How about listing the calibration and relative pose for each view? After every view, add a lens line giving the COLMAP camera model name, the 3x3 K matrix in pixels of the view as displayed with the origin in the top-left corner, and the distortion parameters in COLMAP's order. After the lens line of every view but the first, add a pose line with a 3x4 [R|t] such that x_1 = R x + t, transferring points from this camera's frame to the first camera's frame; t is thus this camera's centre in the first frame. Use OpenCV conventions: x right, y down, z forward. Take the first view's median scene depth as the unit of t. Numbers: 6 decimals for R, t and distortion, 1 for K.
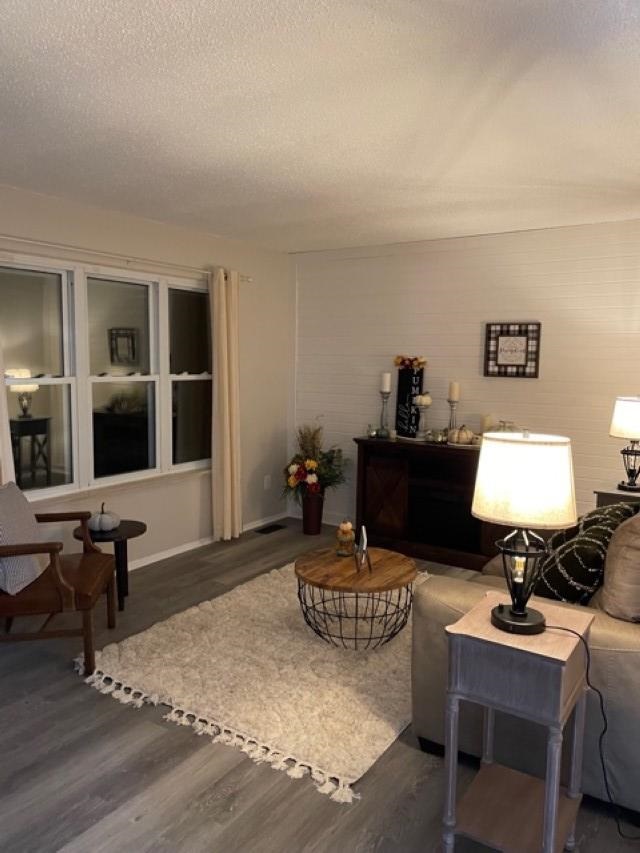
lens RADIAL K [[643.6, 0, 320.5], [0, 643.6, 428.2], [0, 0, 1]] dist [0.050044, -0.016384]
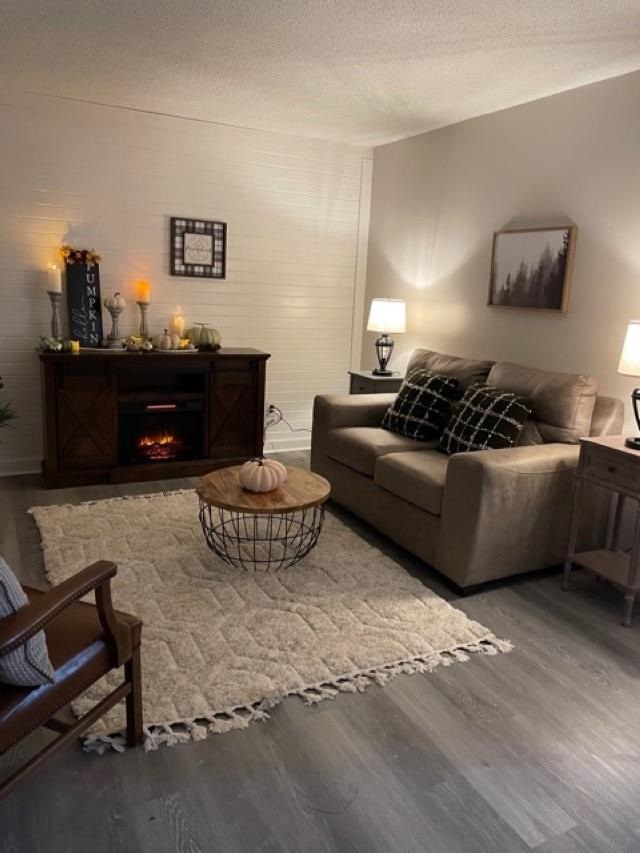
lens RADIAL K [[643.6, 0, 321.8], [0, 643.6, 427.3], [0, 0, 1]] dist [0.050044, -0.016384]
pose [[0.483916, -0.181646, 0.856055, -0.500291], [0.054984, 0.982599, 0.177416, -0.019561], [-0.873385, -0.038785, 0.485483, 0.356599]]
